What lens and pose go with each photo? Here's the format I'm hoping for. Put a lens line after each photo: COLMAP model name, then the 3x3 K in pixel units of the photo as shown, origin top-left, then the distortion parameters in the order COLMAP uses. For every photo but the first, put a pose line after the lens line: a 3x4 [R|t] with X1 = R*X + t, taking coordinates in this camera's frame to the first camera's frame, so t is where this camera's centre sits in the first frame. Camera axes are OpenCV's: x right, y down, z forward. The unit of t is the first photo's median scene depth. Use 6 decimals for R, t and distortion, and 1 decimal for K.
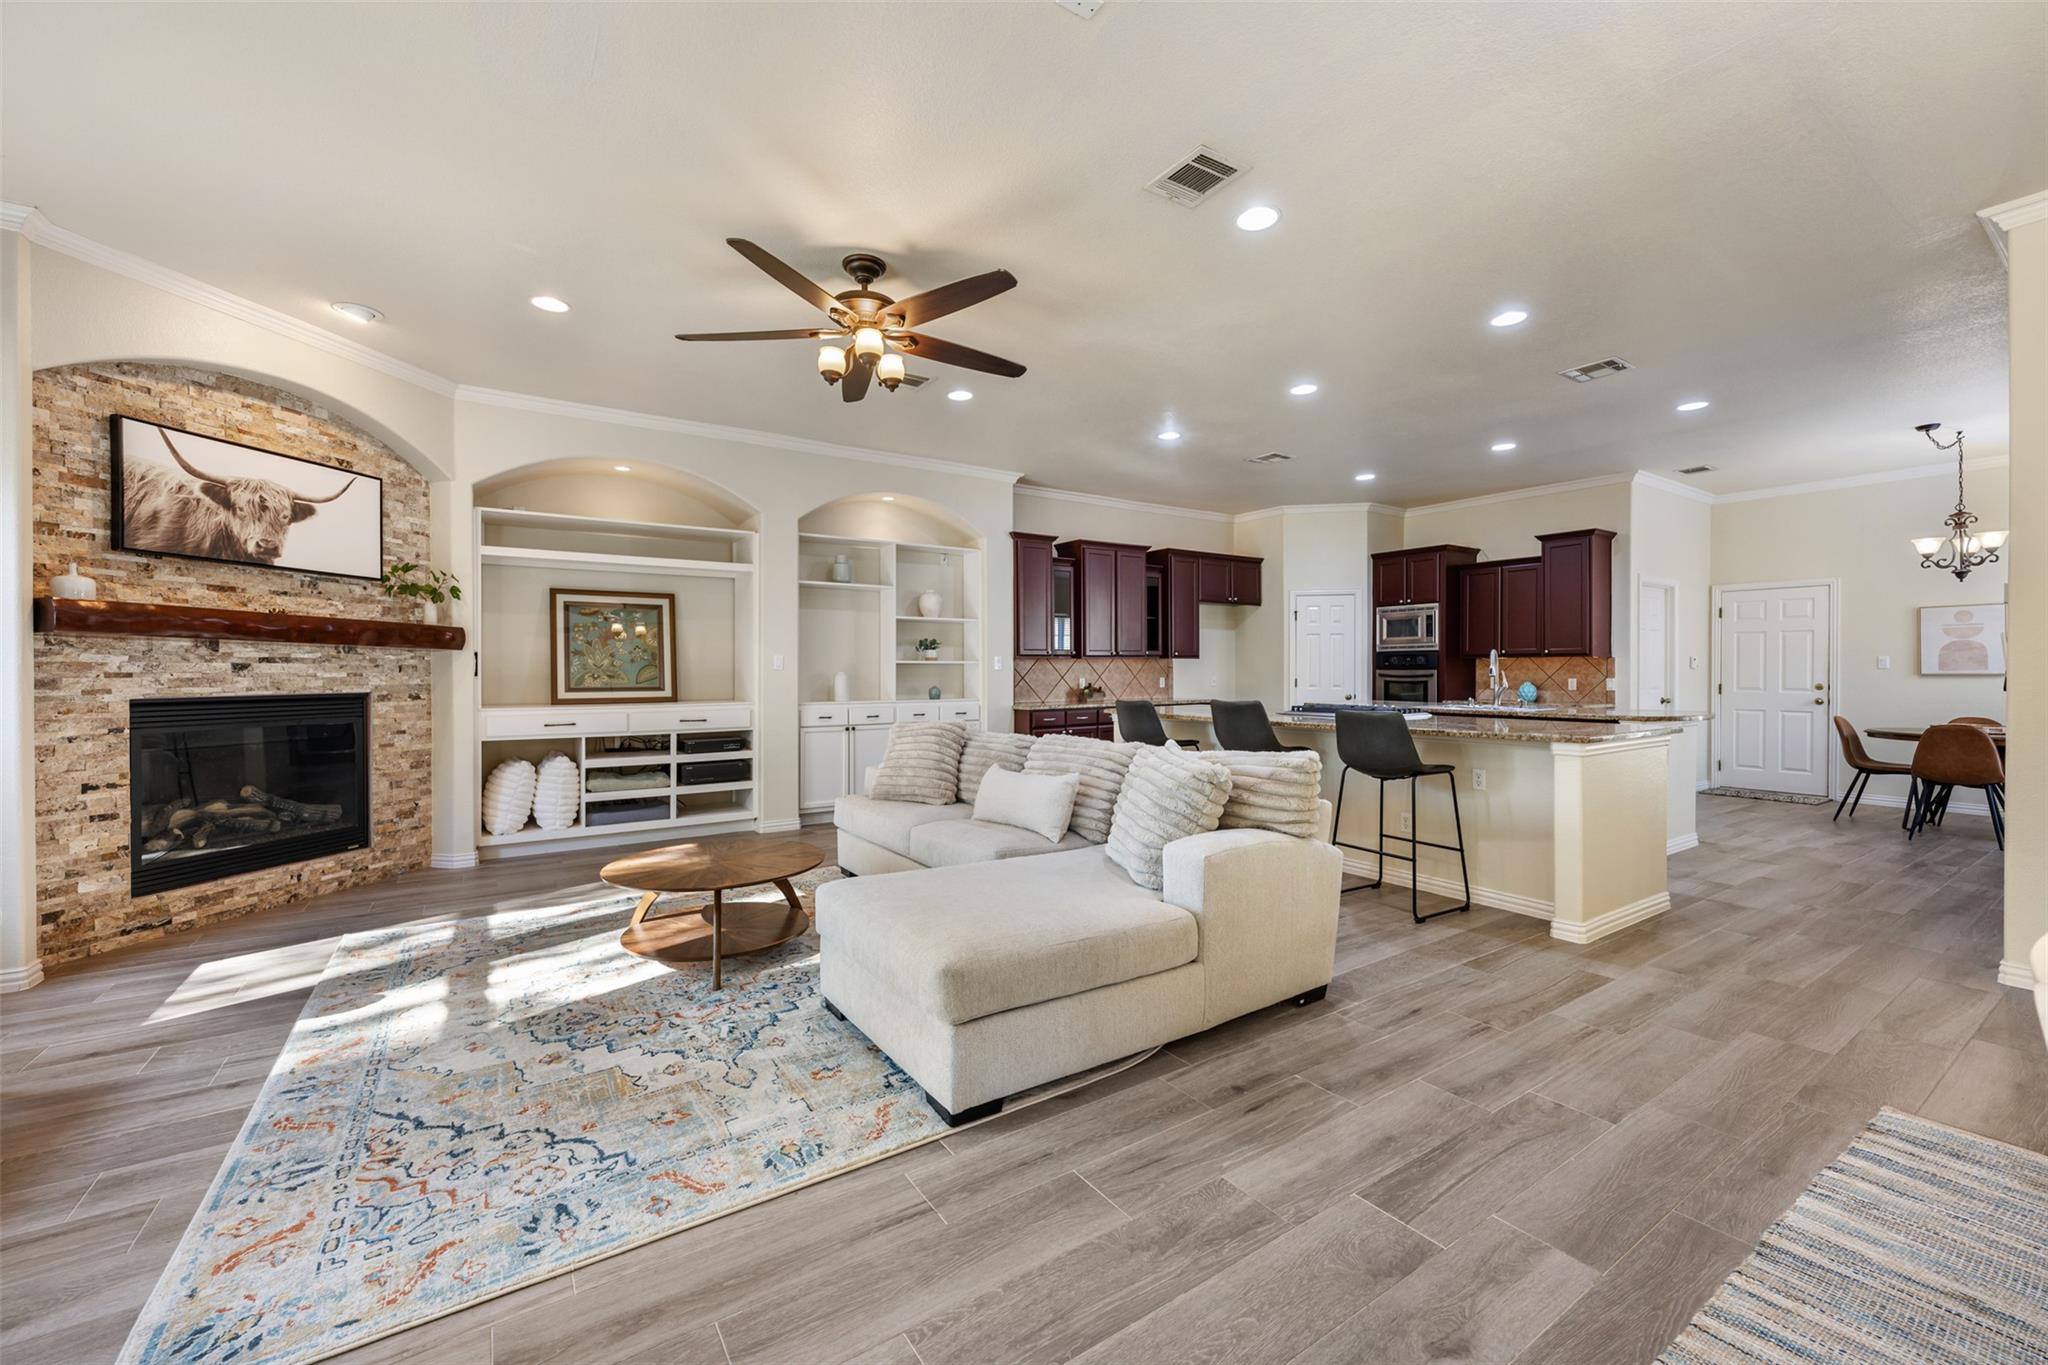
lens RADIAL K [[809.9, 0, 1022.3], [0, 809.9, 676.4], [0, 0, 1]] dist [-0.002434, -0.000071]
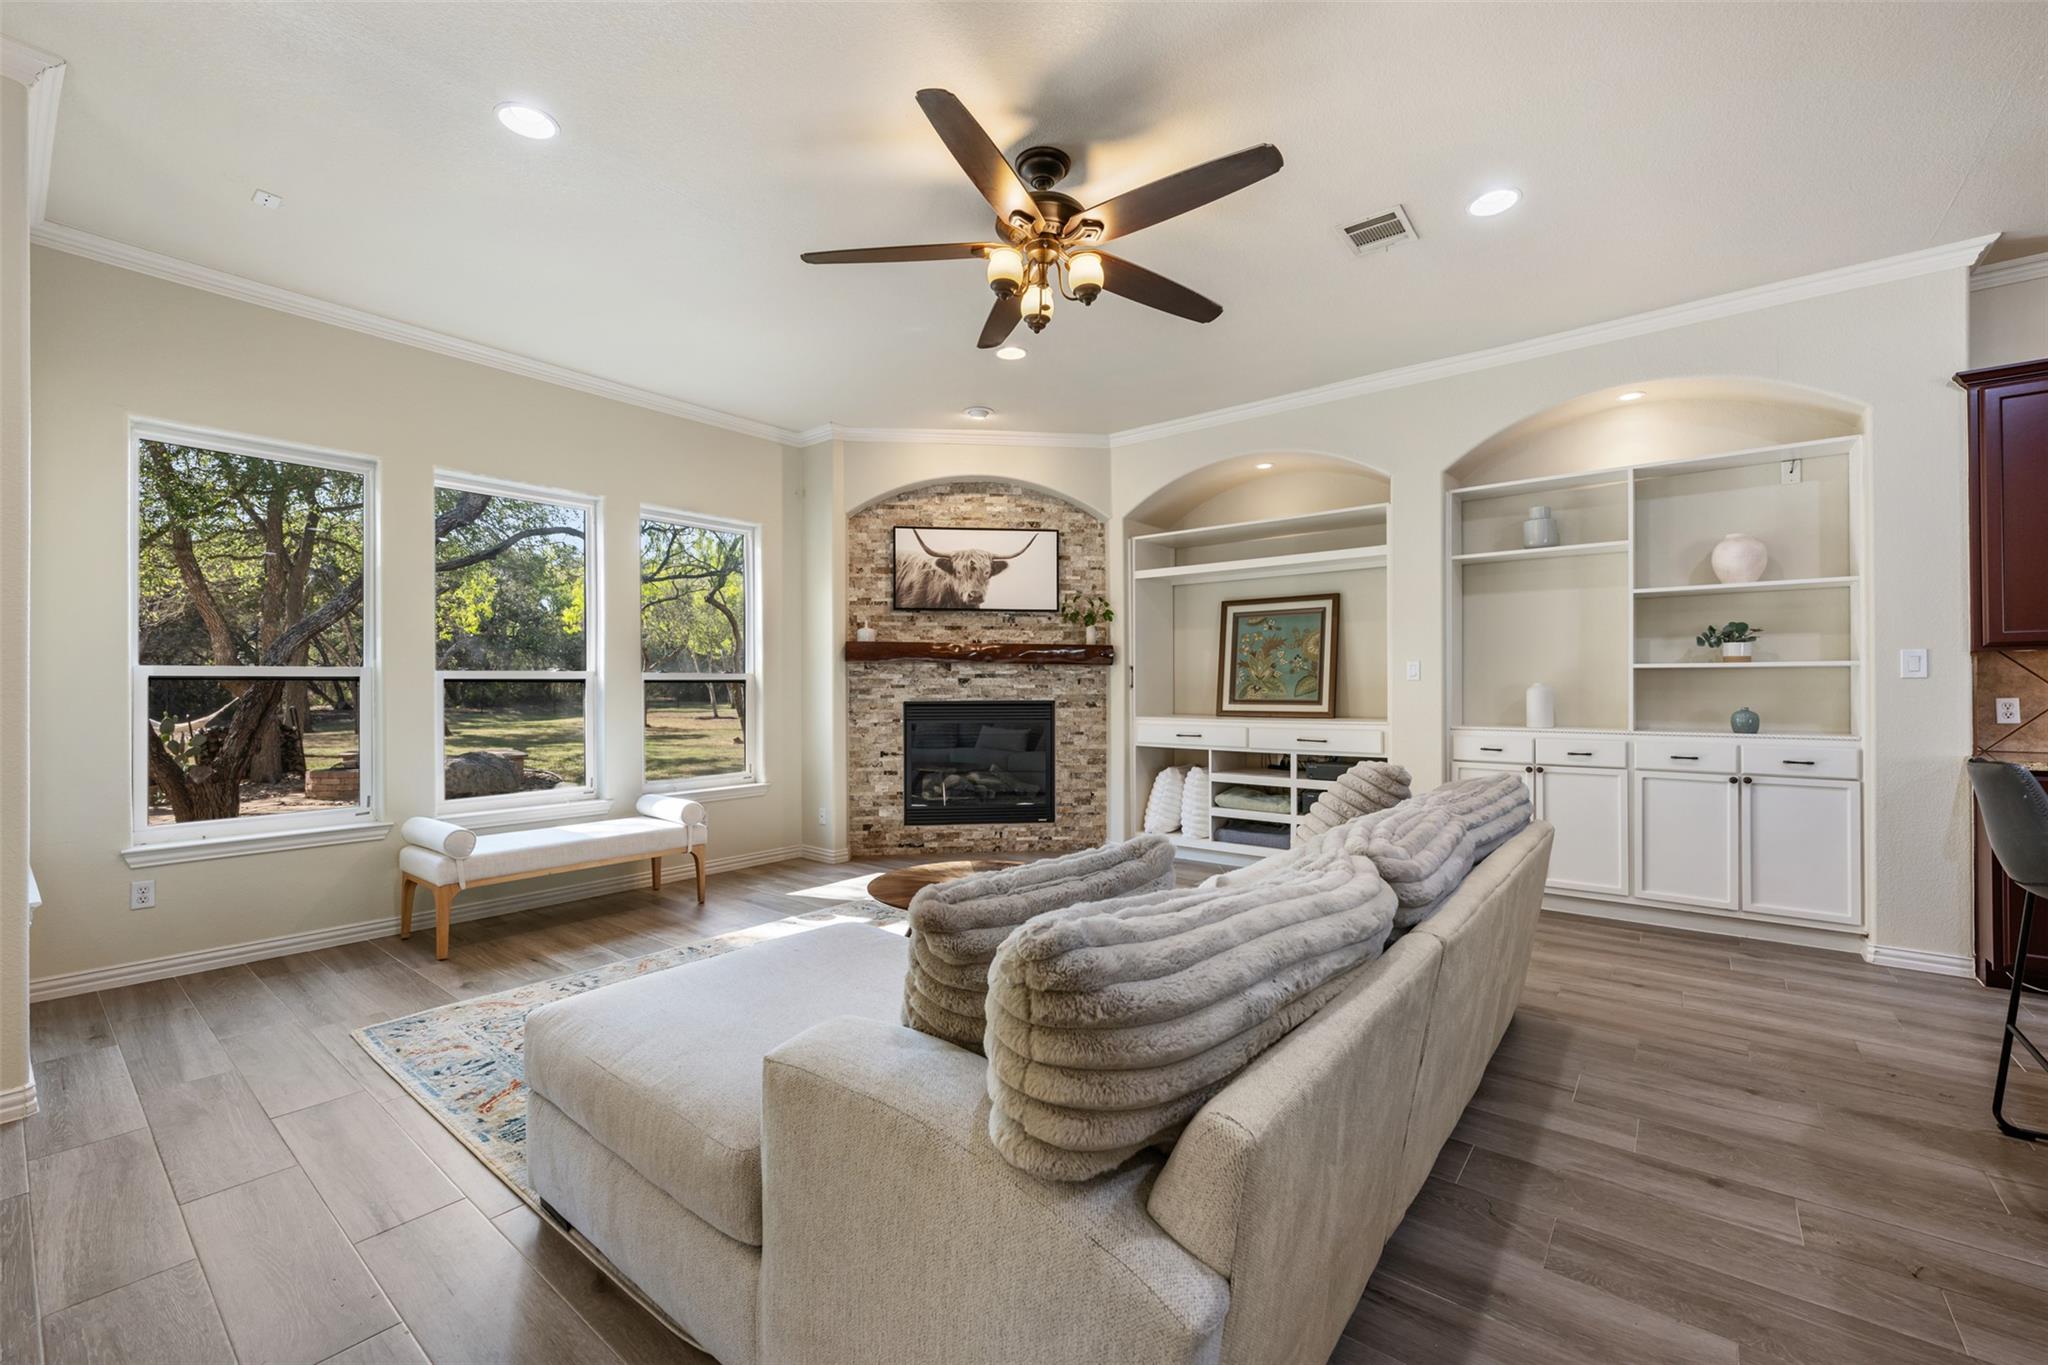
lens RADIAL K [[835.4, 0, 1024.0], [0, 835.4, 682.5], [0, 0, 1]] dist [-0.001157, 0.000018]
pose [[0.304084, -0.002842, -0.952641, 0.473299], [-0.003069, 0.999987, -0.003963, -0.003080], [0.952640, 0.004129, 0.304071, 0.617257]]
